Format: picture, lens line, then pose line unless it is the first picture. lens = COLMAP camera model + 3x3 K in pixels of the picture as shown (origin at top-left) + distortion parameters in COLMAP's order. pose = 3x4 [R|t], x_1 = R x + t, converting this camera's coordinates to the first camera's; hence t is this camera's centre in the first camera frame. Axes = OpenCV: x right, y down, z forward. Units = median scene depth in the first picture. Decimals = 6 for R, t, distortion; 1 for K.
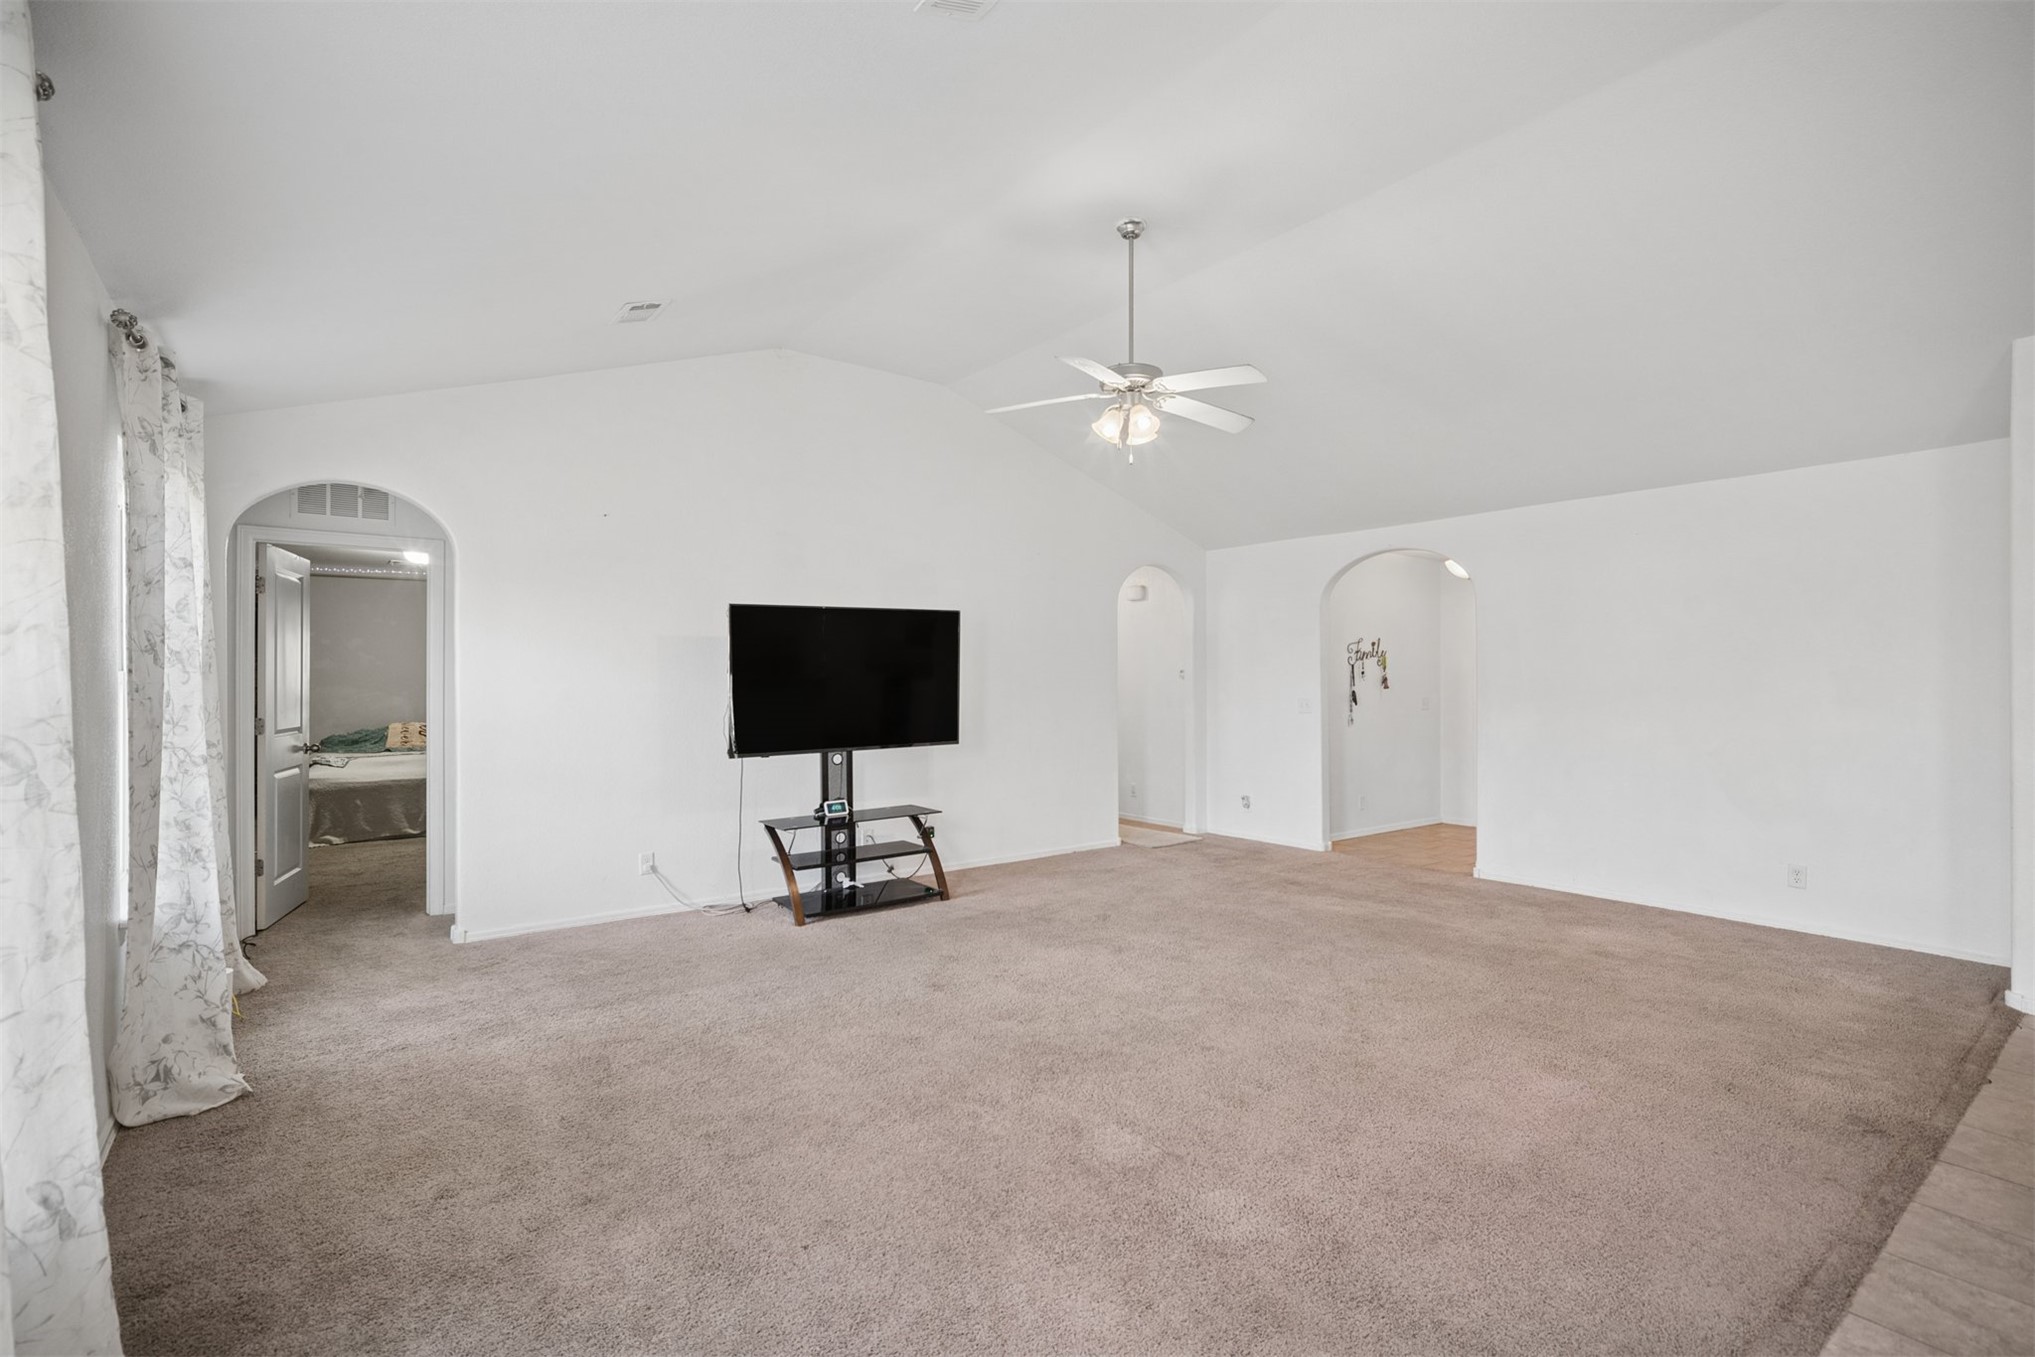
lens RADIAL K [[922.4, 0, 1018.3], [0, 922.4, 681.7], [0, 0, 1]] dist [-0.016056, 0.009806]
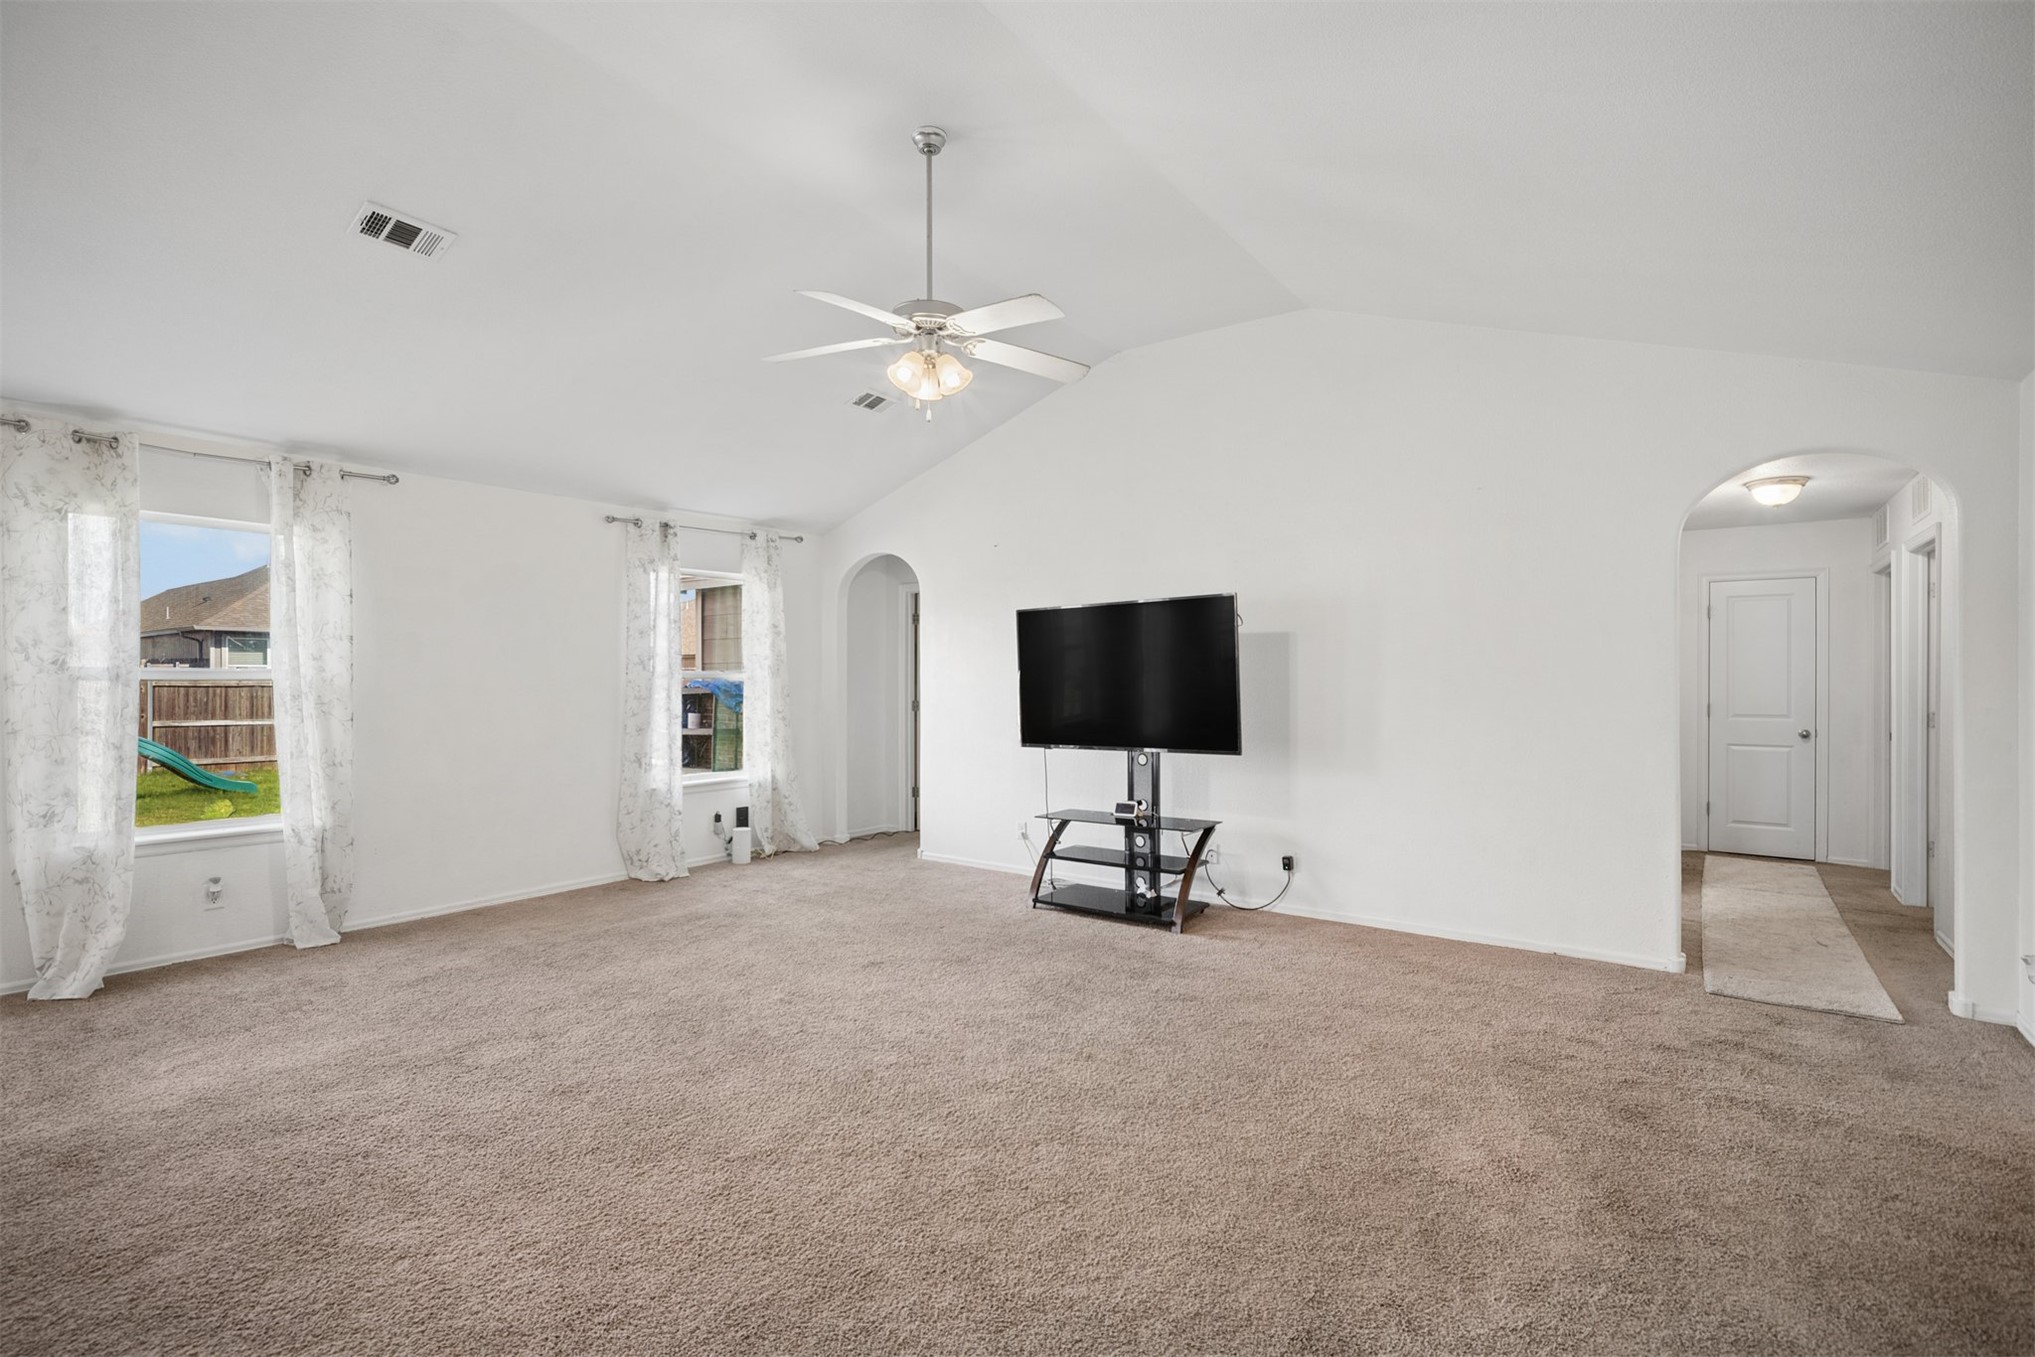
lens RADIAL K [[922.4, 0, 1031.4], [0, 922.4, 675.8], [0, 0, 1]] dist [-0.016056, 0.009806]
pose [[0.286506, -0.011739, -0.958007, 0.690996], [-0.002538, 0.999912, -0.013011, 0.010714], [0.958075, 0.006160, 0.286451, 0.618811]]
